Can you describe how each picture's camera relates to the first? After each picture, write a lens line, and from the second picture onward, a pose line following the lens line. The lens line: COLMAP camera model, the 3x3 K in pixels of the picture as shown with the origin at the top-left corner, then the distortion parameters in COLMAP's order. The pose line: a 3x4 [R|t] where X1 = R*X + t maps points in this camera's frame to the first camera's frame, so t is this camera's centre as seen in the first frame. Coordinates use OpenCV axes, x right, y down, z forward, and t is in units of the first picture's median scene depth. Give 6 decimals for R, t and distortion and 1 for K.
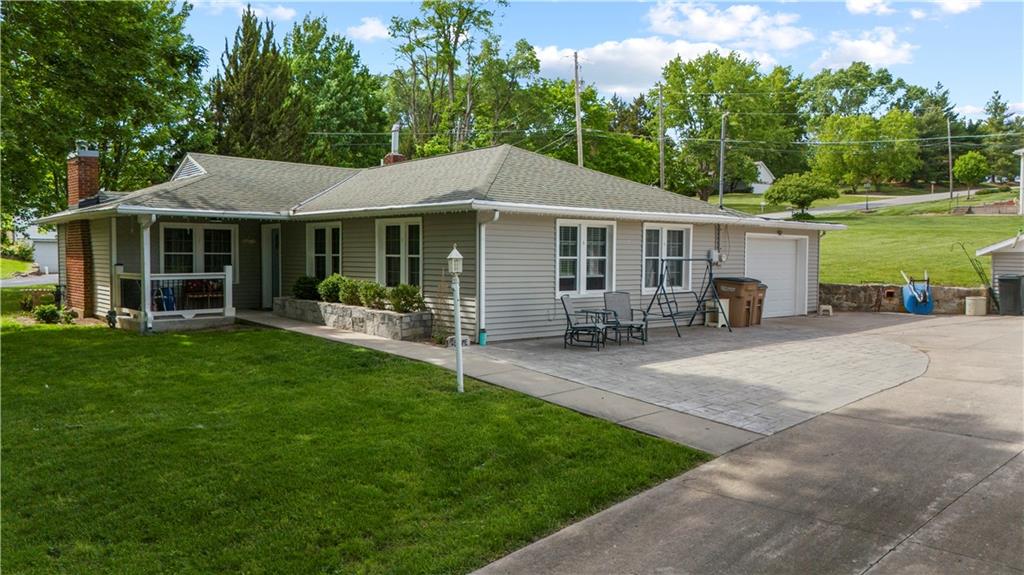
lens RADIAL K [[767.8, 0, 491.8], [0, 767.8, 290.5], [0, 0, 1]] dist [0.003762, -0.031704]
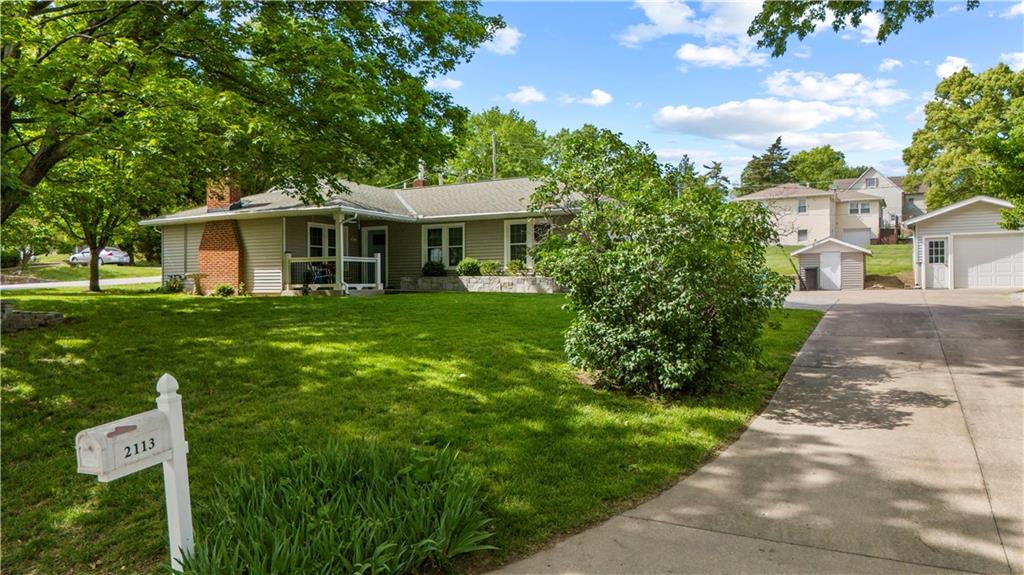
lens RADIAL K [[751.6, 0, 513.3], [0, 751.6, 289.7], [0, 0, 1]] dist [0.047159, -0.038408]
pose [[0.925106, -0.006609, 0.379651, -0.535674], [0.025962, 0.998610, -0.045878, 0.091027], [-0.378820, 0.052299, 0.923992, -0.280195]]
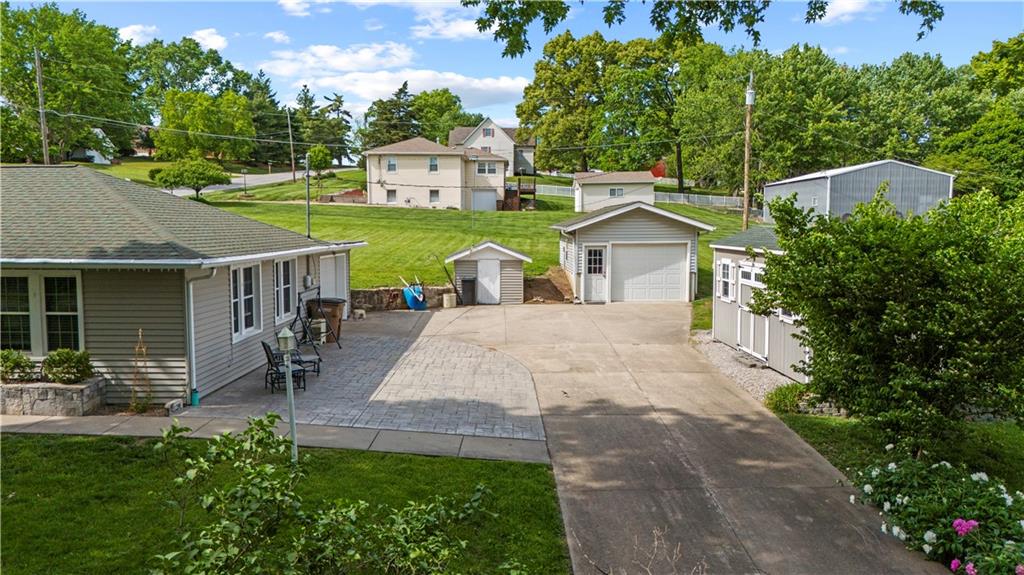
lens RADIAL K [[751.6, 0, 513.3], [0, 751.6, 289.7], [0, 0, 1]] dist [0.047159, -0.038408]
pose [[0.636509, -0.072221, 0.767880, -0.312041], [0.034154, 0.997269, 0.065485, -0.079822], [-0.770512, -0.015456, 0.637238, 0.054982]]
